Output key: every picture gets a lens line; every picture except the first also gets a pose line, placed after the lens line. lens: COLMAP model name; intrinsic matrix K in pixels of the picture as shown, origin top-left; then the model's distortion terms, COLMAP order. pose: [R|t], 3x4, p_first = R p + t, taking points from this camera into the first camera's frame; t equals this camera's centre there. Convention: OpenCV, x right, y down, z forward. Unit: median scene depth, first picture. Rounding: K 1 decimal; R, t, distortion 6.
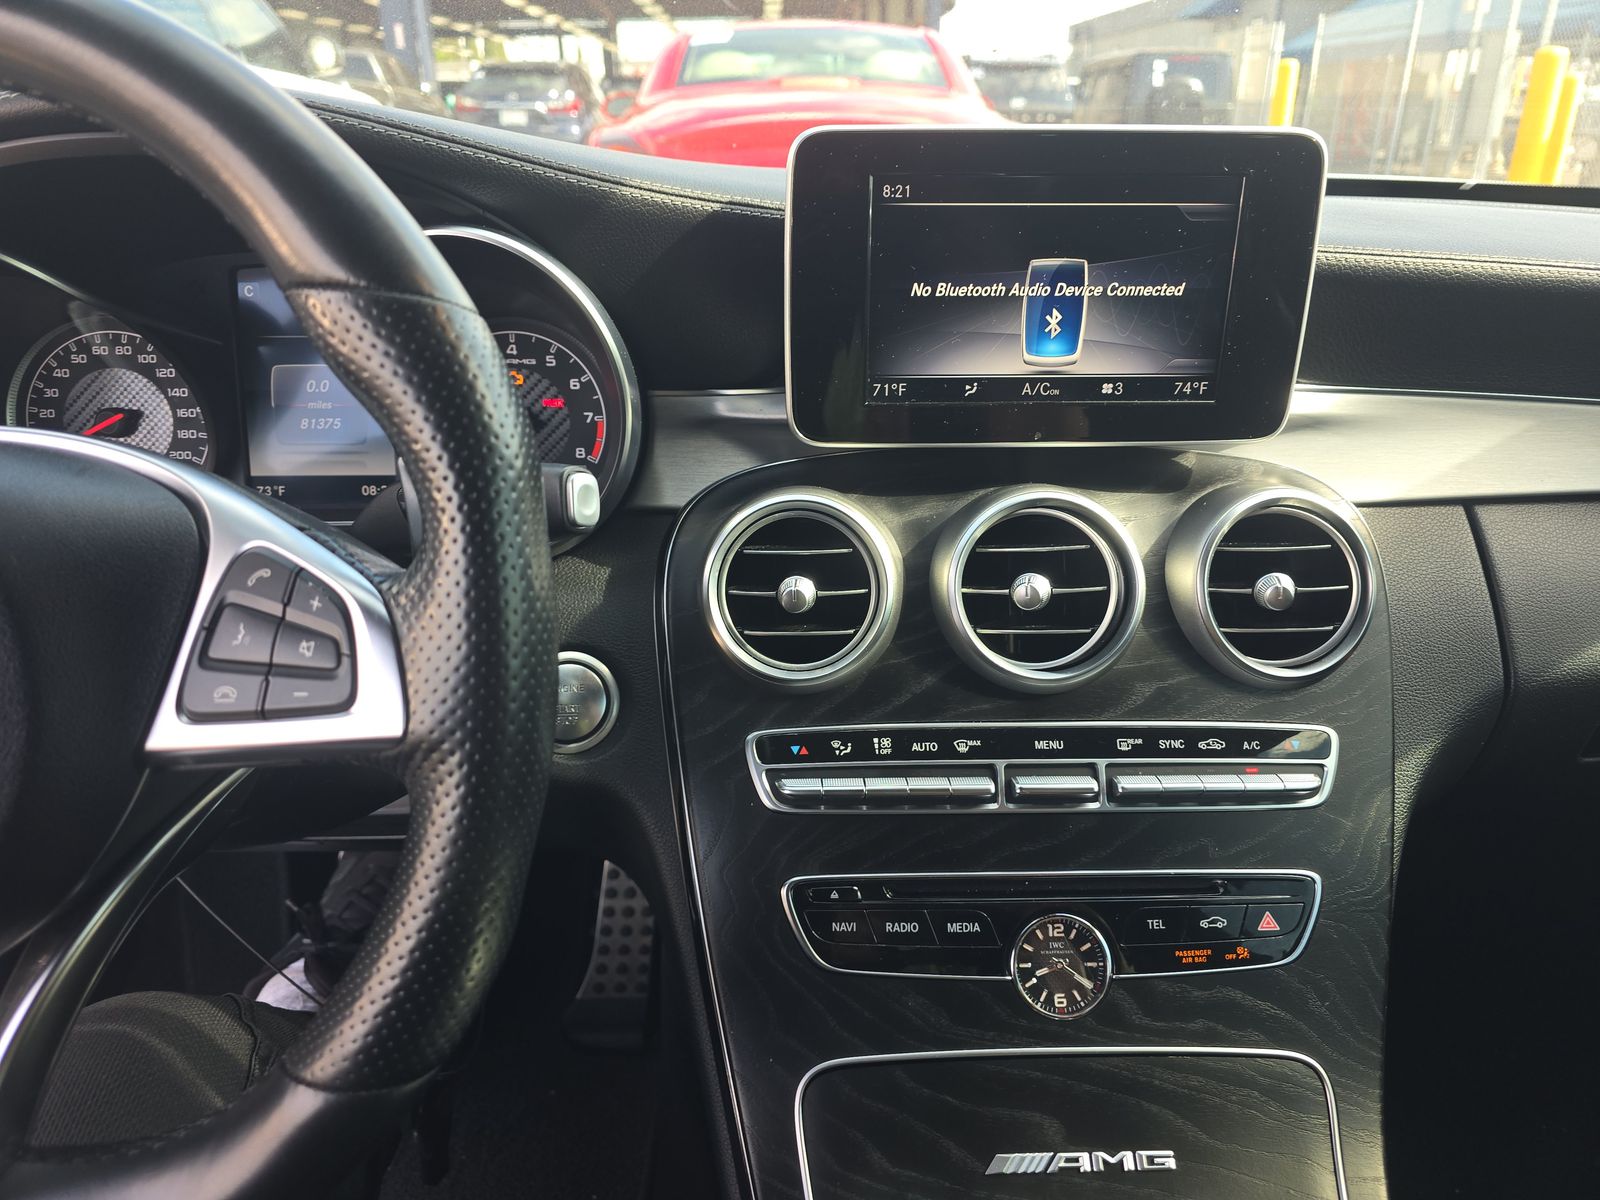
lens RADIAL K [[1039.4, 0, 792.1], [0, 1039.4, 597.8], [0, 0, 1]] dist [0.043229, -0.039711]
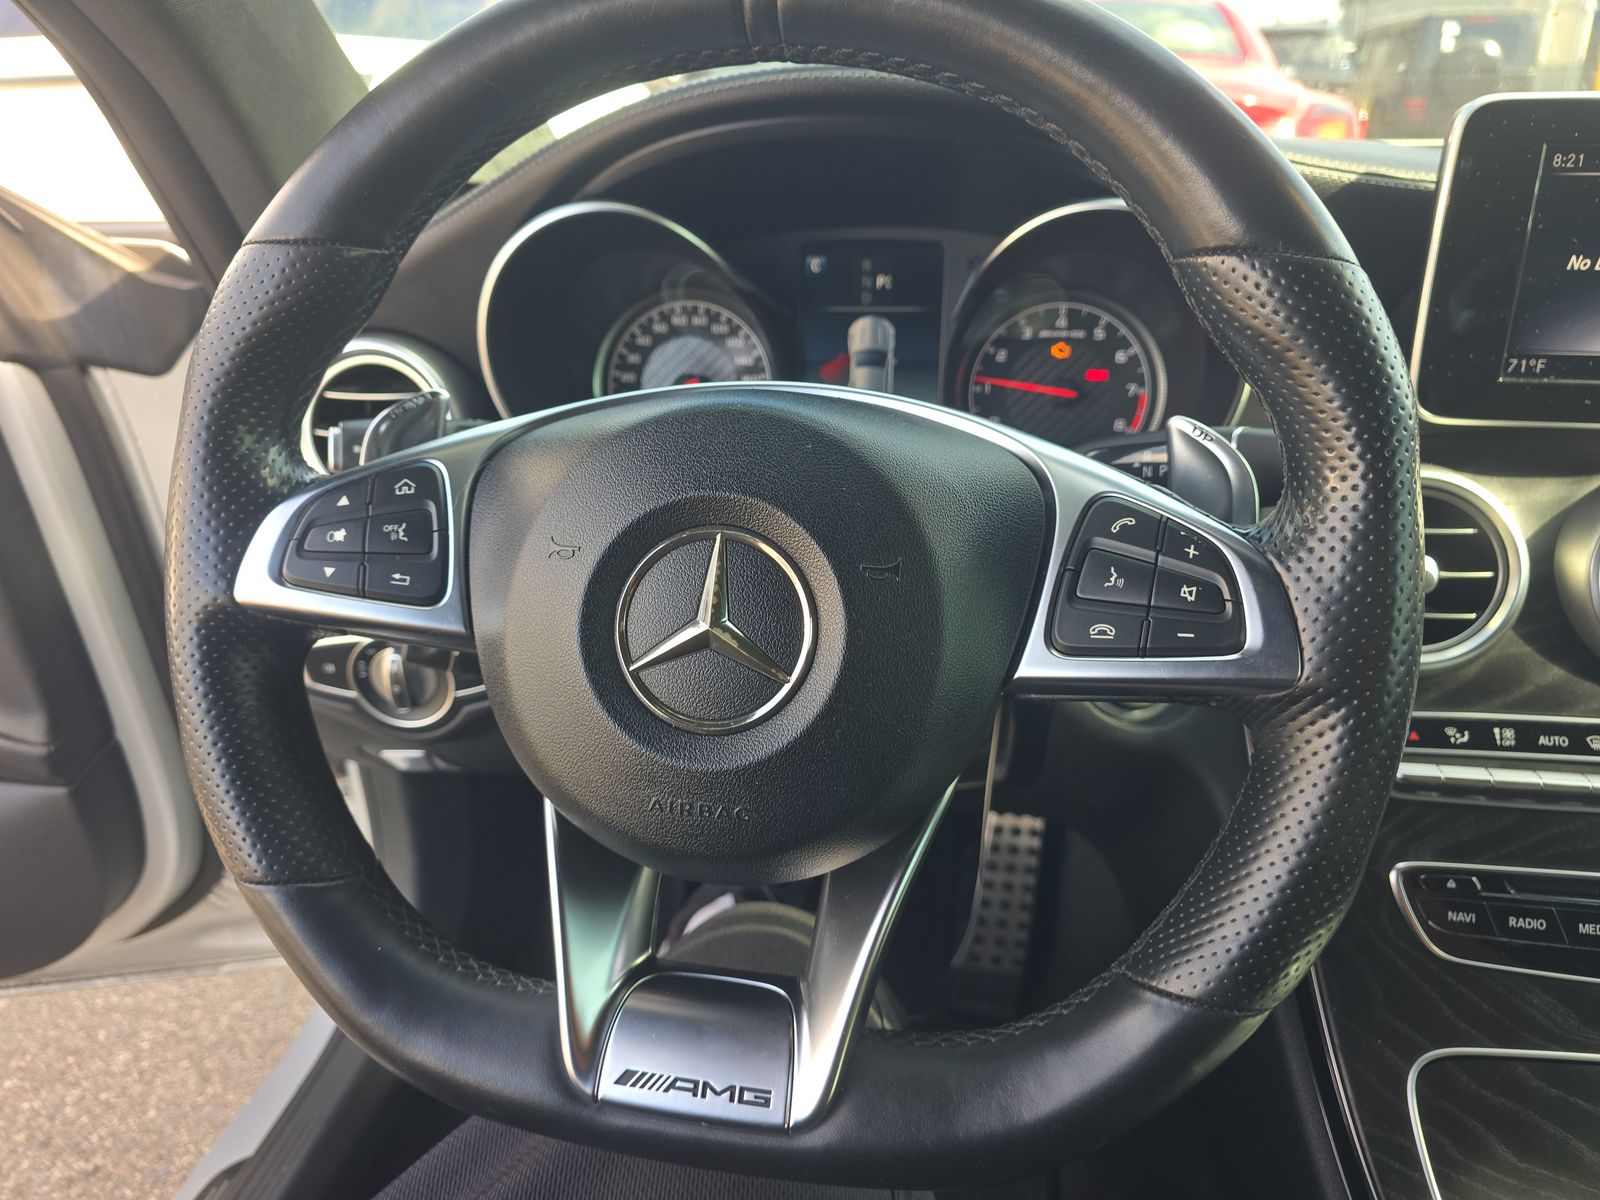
lens RADIAL K [[1058.7, 0, 802.6], [0, 1058.7, 599.0], [0, 0, 1]] dist [-0.002781, -0.007713]
pose [[0.982208, 0.057608, -0.178743, -0.365113], [-0.055200, 0.998305, 0.018422, 0.031224], [0.179502, -0.008228, 0.983723, -0.073247]]
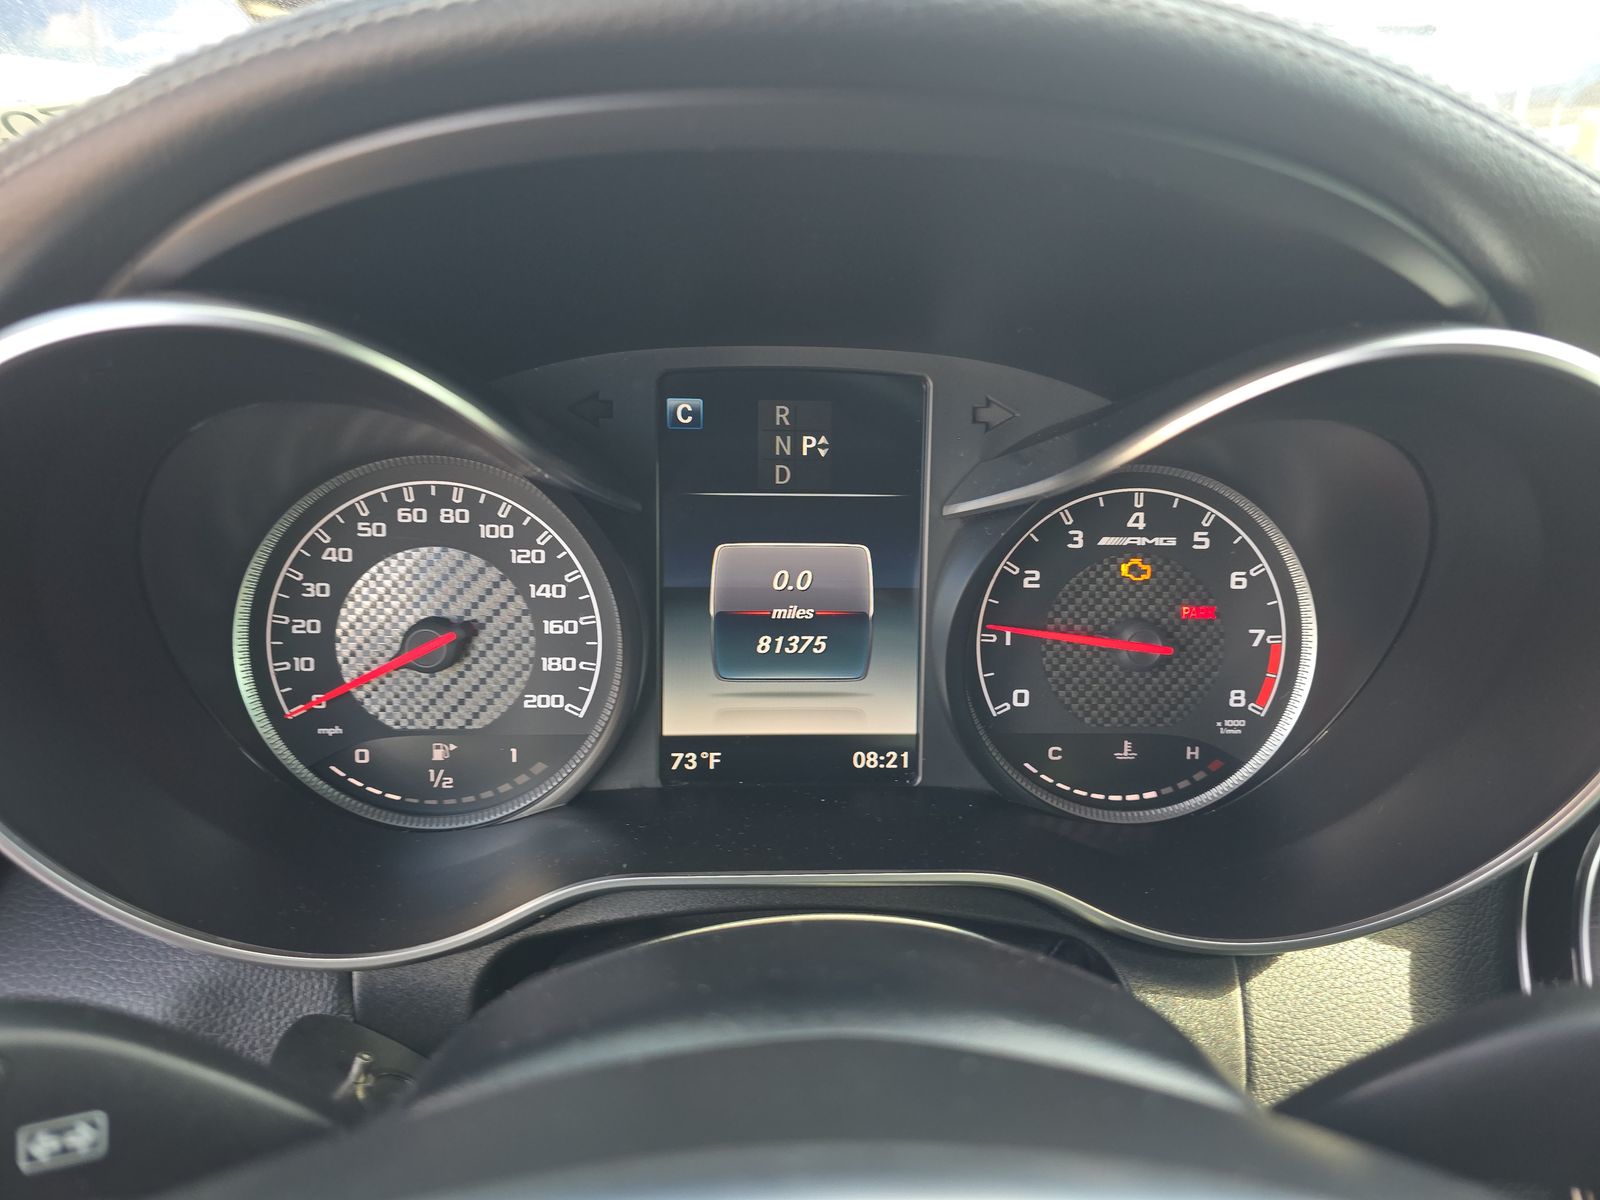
lens RADIAL K [[1039.4, 0, 792.1], [0, 1039.4, 597.8], [0, 0, 1]] dist [0.043229, -0.039711]
pose [[0.998924, 0.011597, 0.044906, -0.554652], [-0.010177, 0.999445, -0.031730, -0.202898], [-0.045249, 0.031239, 0.998487, 0.511030]]
